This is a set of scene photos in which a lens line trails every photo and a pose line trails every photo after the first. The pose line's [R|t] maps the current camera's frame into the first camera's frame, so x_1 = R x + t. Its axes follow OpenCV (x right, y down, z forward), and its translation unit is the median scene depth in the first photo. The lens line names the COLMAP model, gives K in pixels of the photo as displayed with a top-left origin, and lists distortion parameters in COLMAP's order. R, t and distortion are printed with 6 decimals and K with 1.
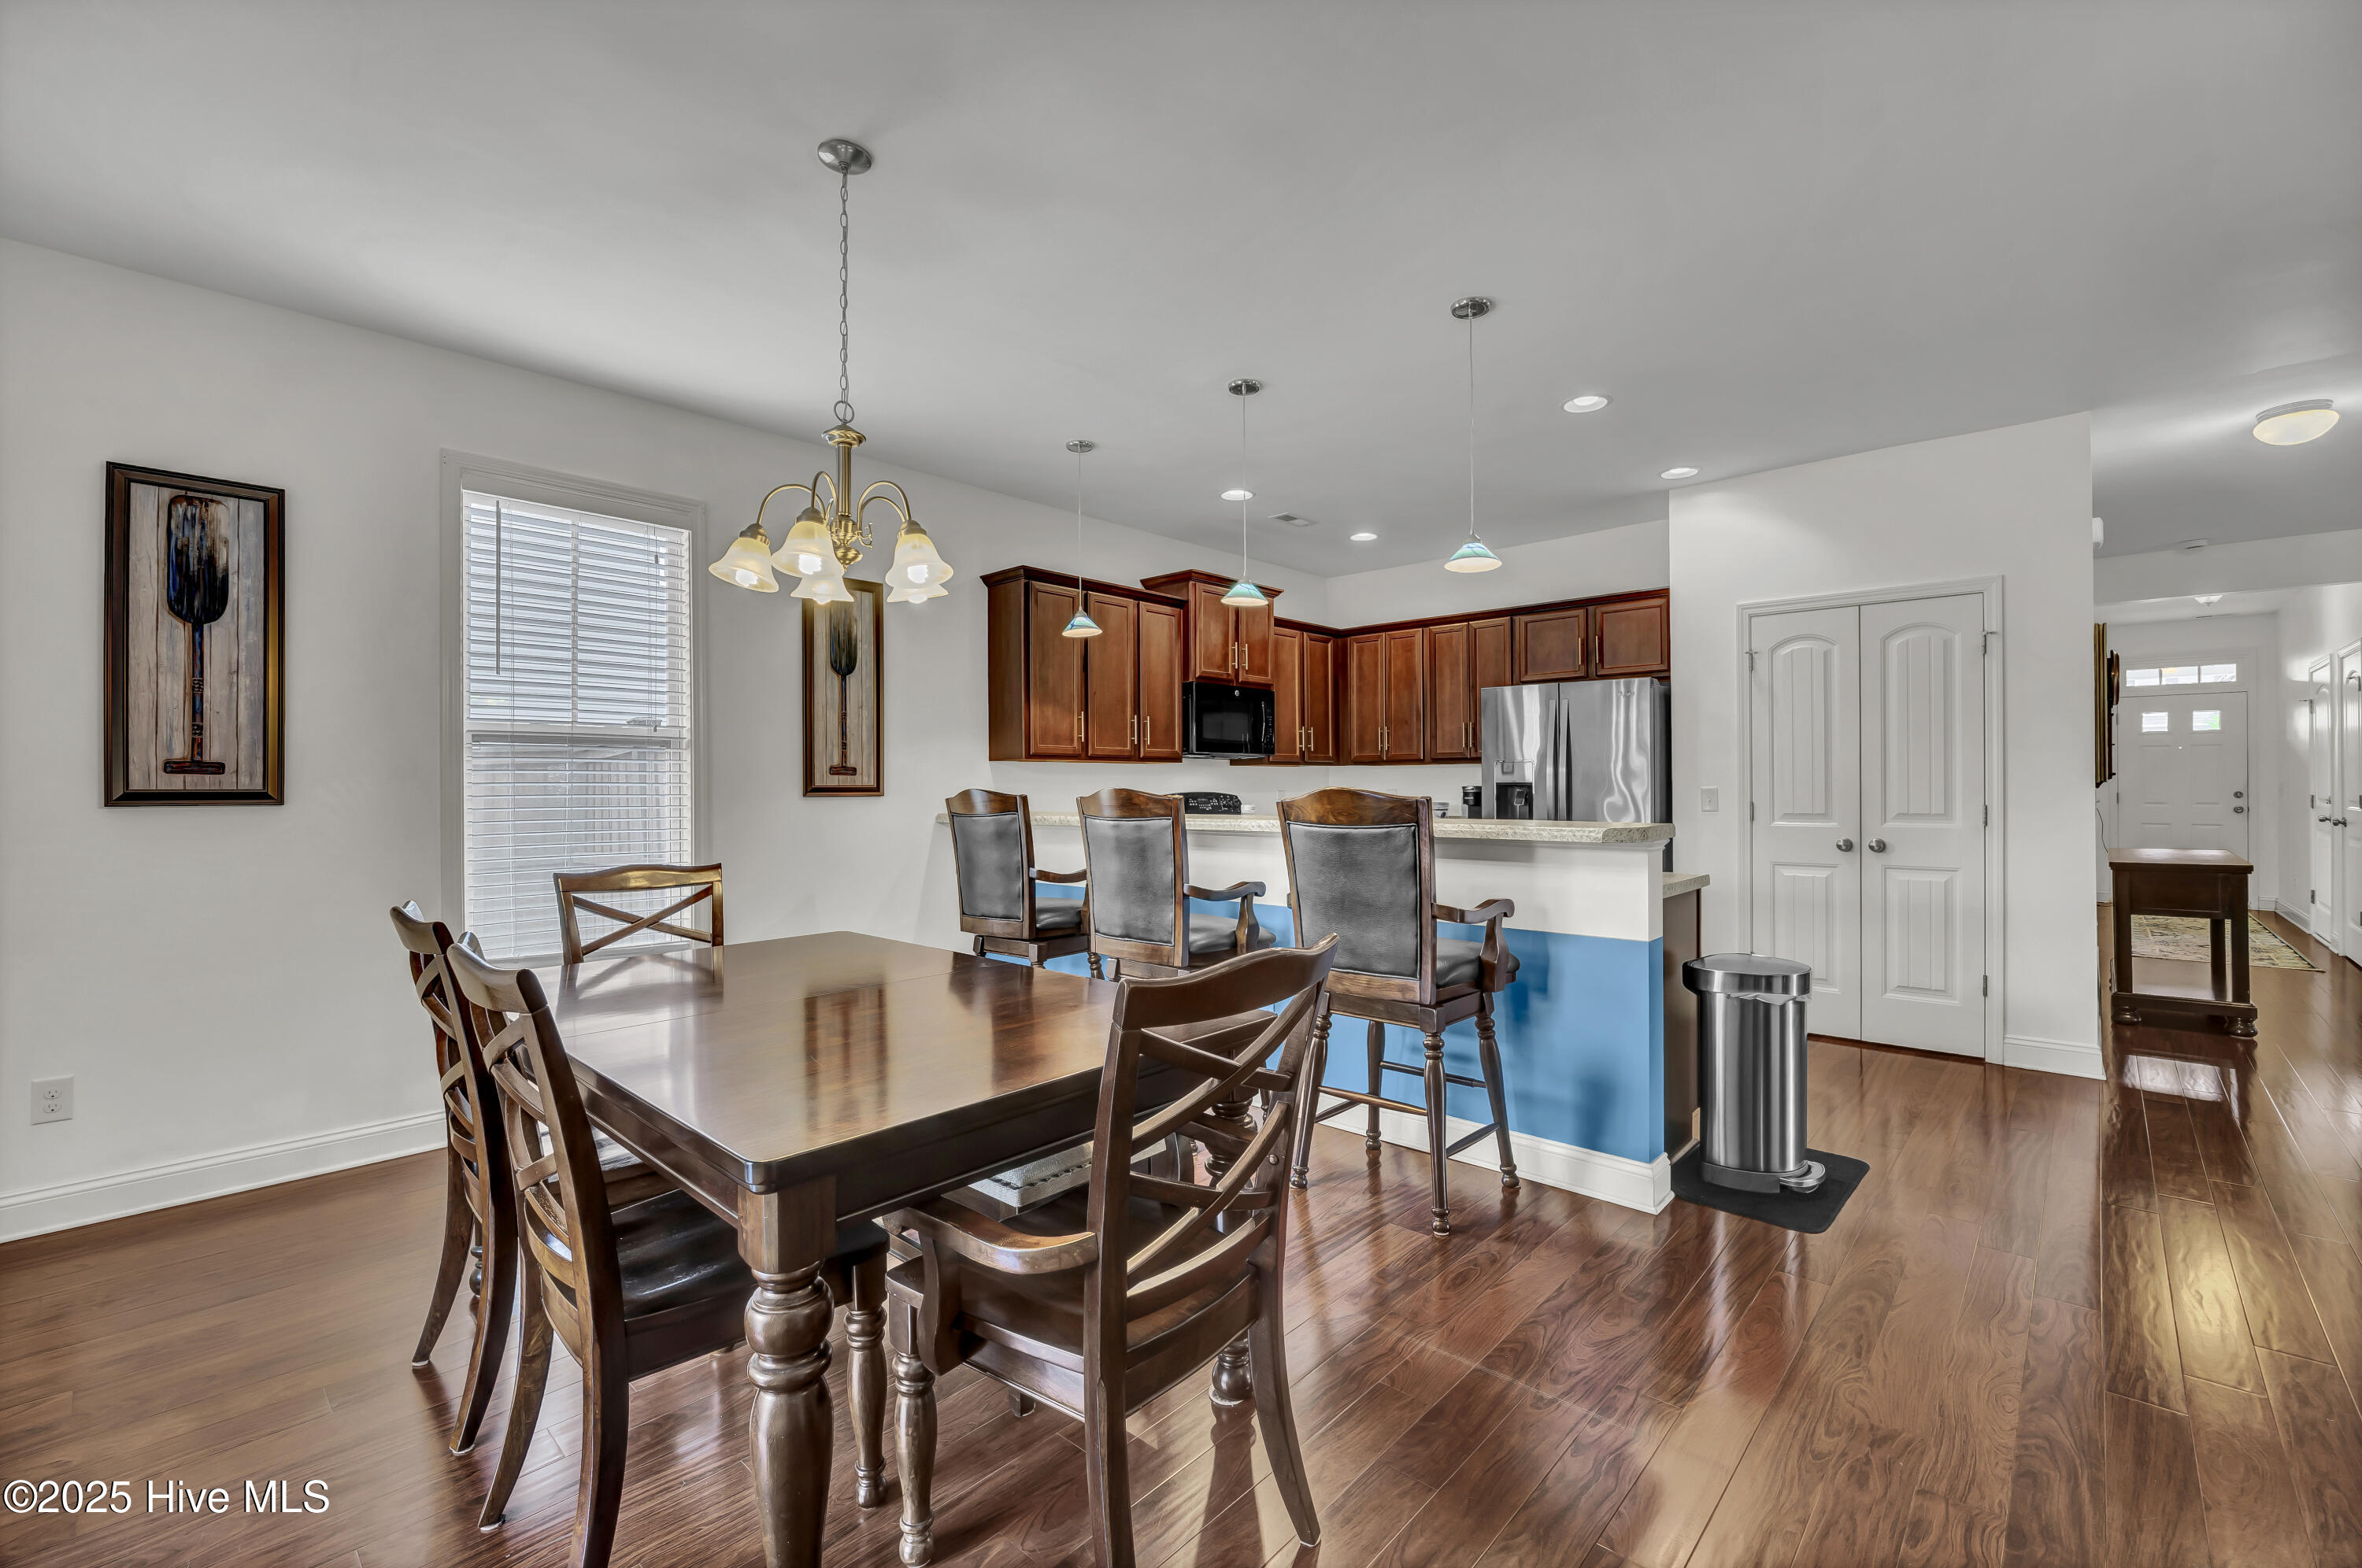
lens RADIAL K [[975.1, 0, 1192.9], [0, 975.1, 791.9], [0, 0, 1]] dist [-0.001007, -0.000453]
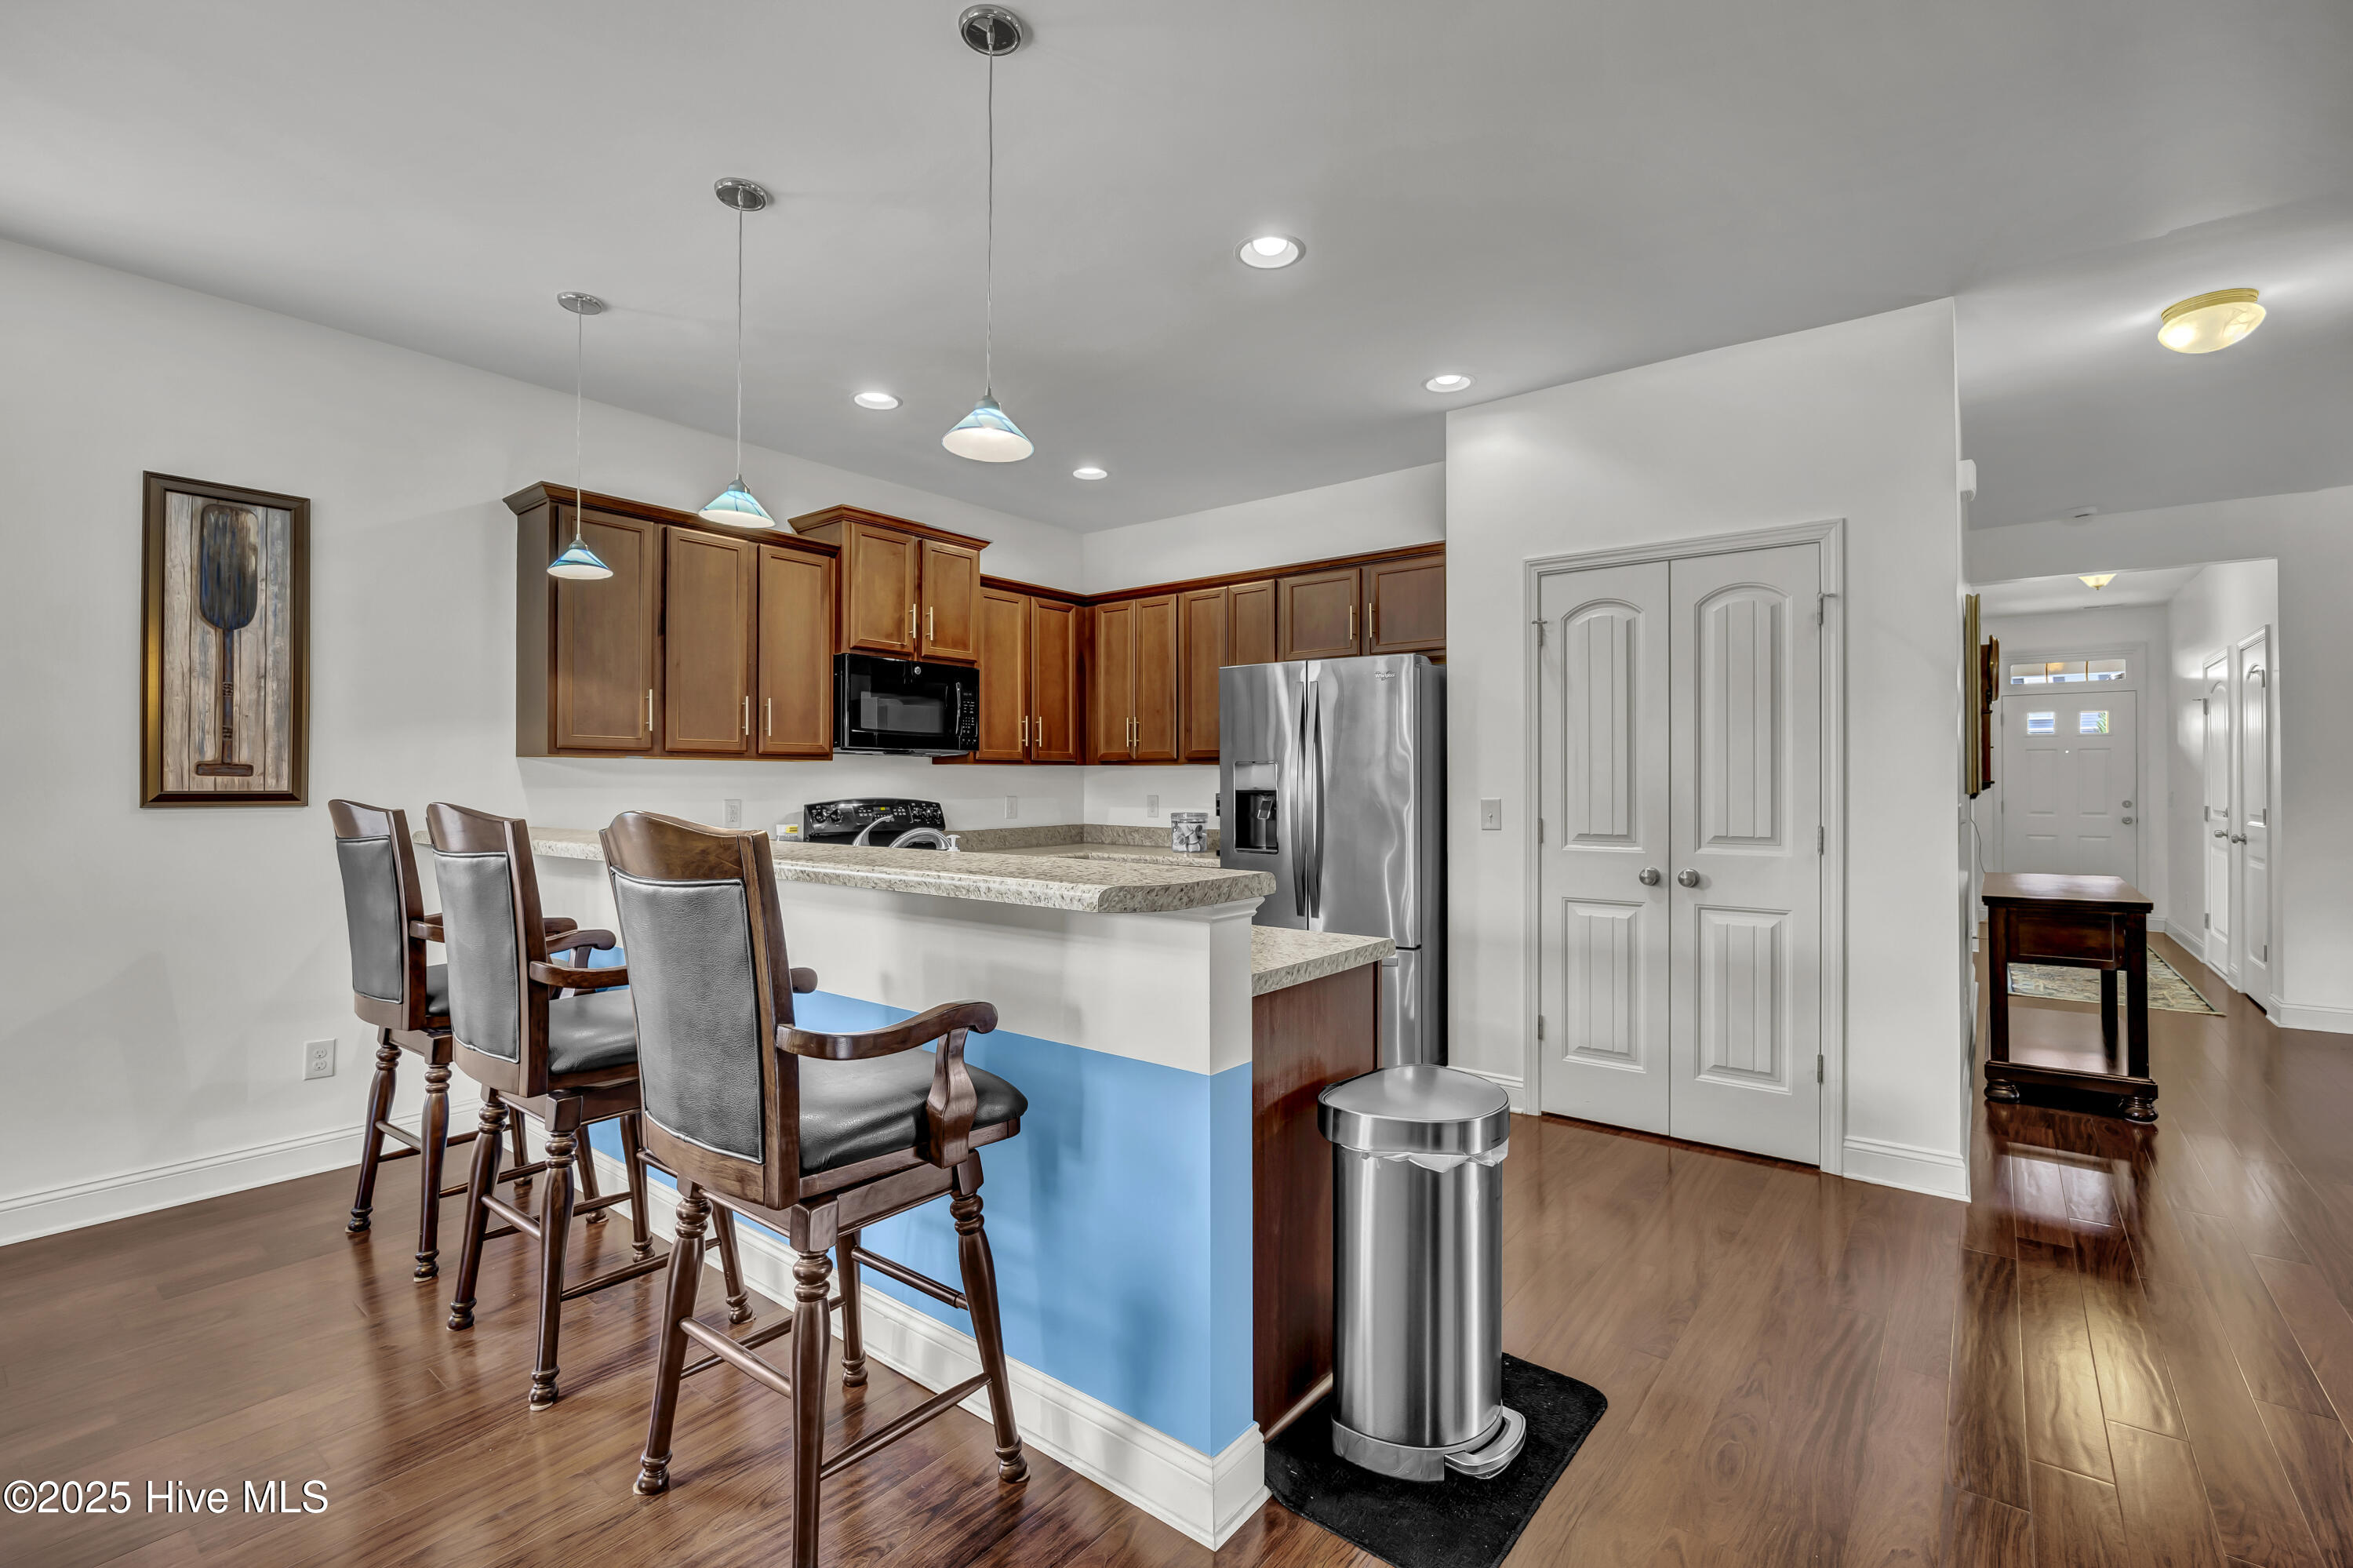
lens RADIAL K [[1016.7, 0, 1176.5], [0, 1016.7, 784.0], [0, 0, 1]] dist [-0.000656, 0.000291]
pose [[0.997388, 0.006565, 0.071937, 0.233396], [-0.006149, 0.999963, -0.005996, -0.010069], [-0.071973, 0.005538, 0.997391, 0.228382]]
